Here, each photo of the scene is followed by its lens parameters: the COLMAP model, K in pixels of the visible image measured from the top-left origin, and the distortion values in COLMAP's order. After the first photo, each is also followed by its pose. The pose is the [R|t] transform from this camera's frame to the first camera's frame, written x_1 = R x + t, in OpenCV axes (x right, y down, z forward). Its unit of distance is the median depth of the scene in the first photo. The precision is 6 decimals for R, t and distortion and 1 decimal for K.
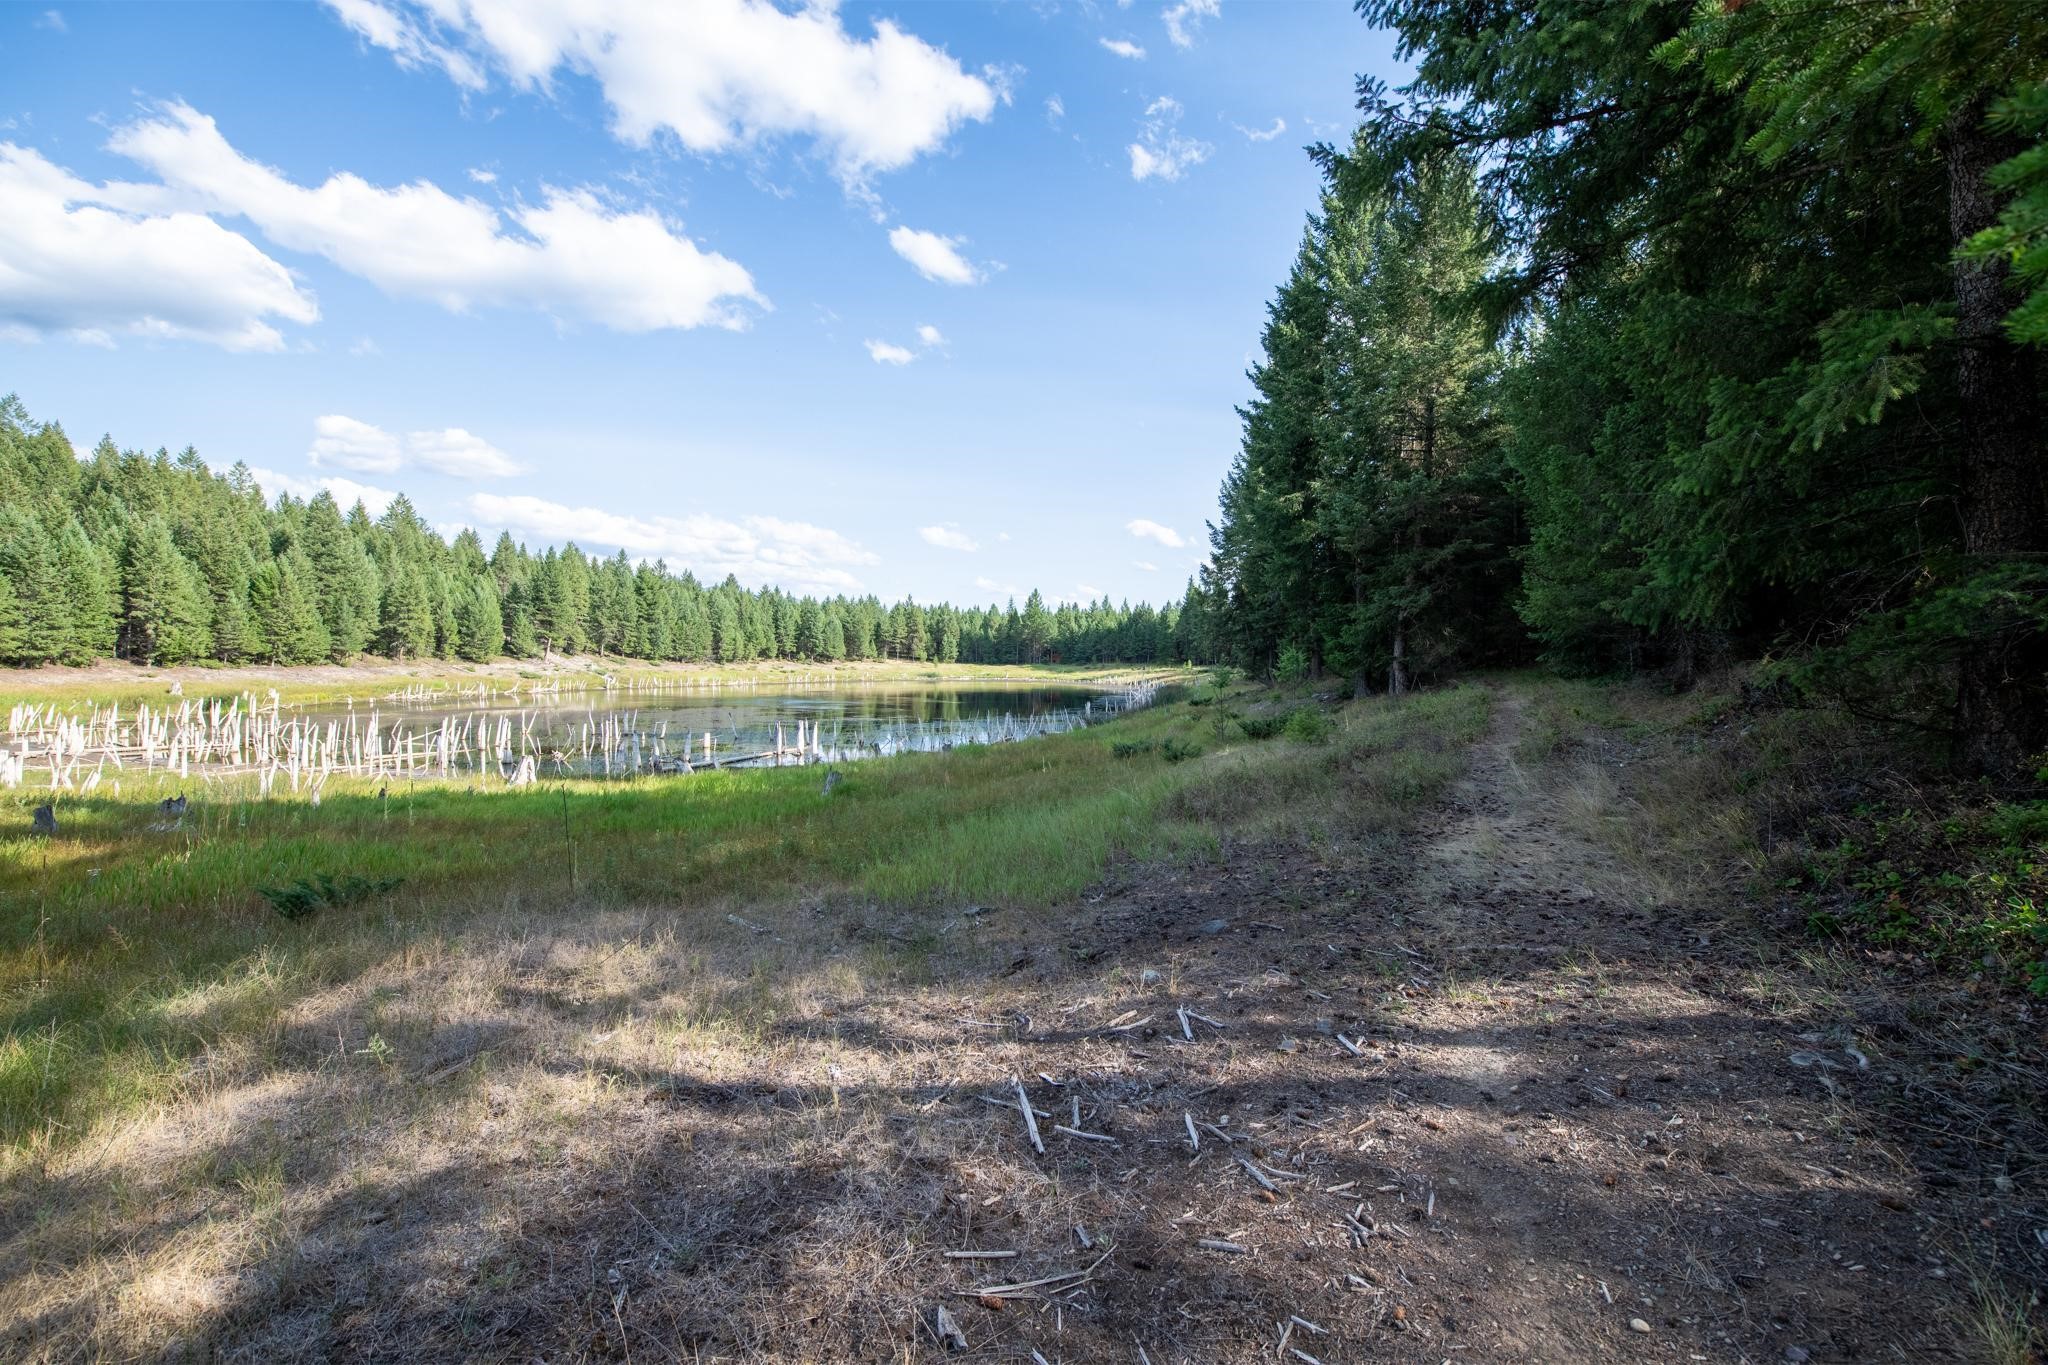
lens RADIAL K [[800.2, 0, 1021.2], [0, 800.2, 666.6], [0, 0, 1]] dist [-0.025838, -0.000626]
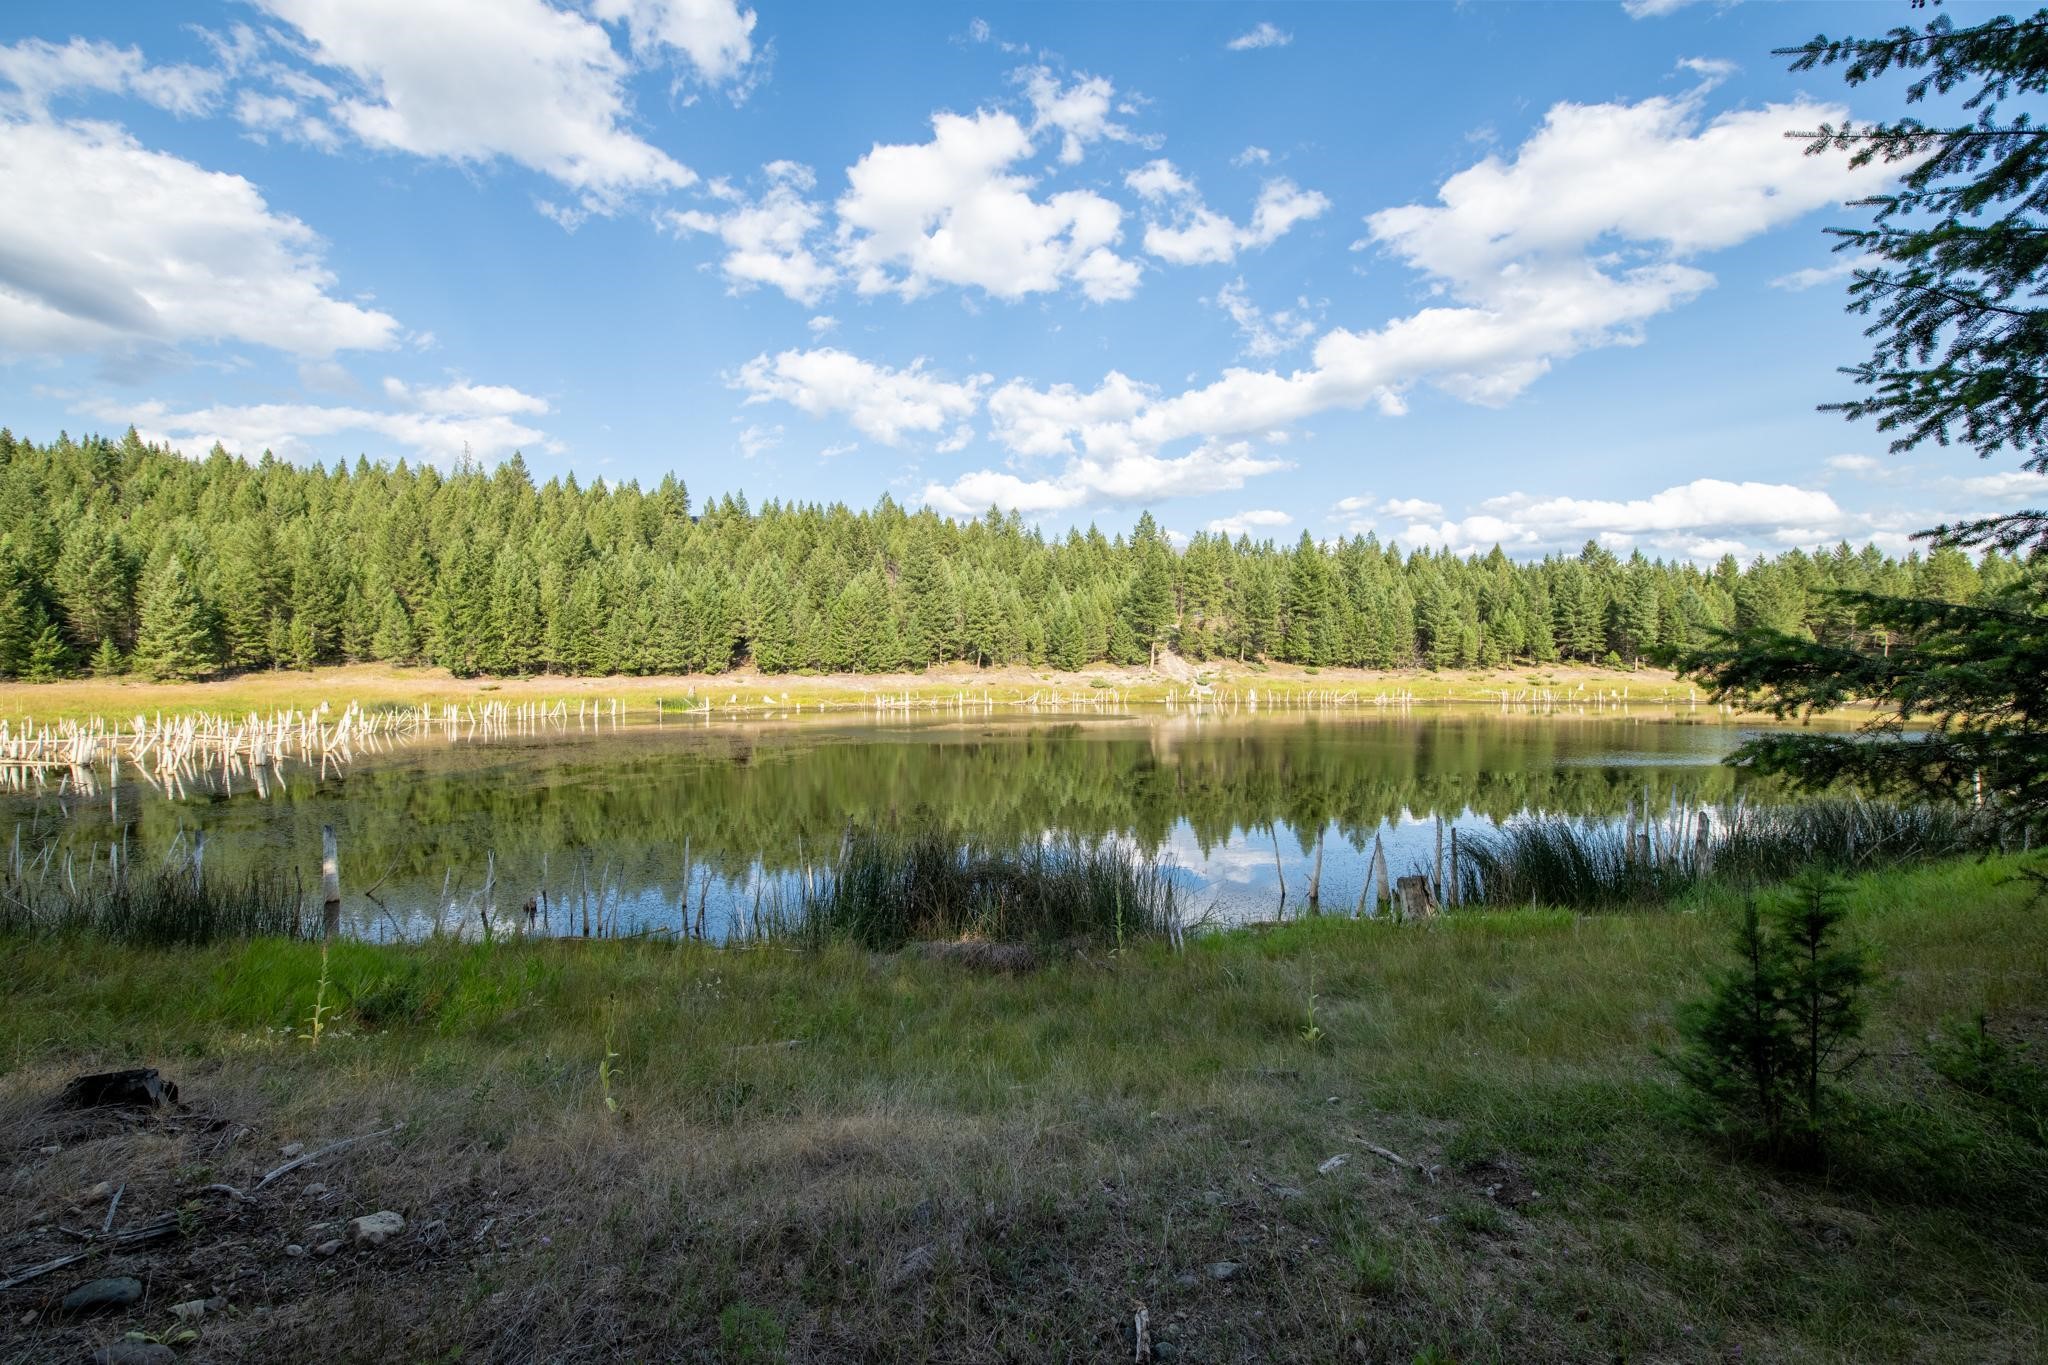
lens RADIAL K [[800.2, 0, 1037.5], [0, 800.2, 668.7], [0, 0, 1]] dist [-0.025838, -0.000626]
pose [[0.355956, -0.004179, -0.934493, 0.142623], [-0.001743, 0.999985, -0.005136, -0.001270], [0.934501, 0.003457, 0.355944, 0.397933]]
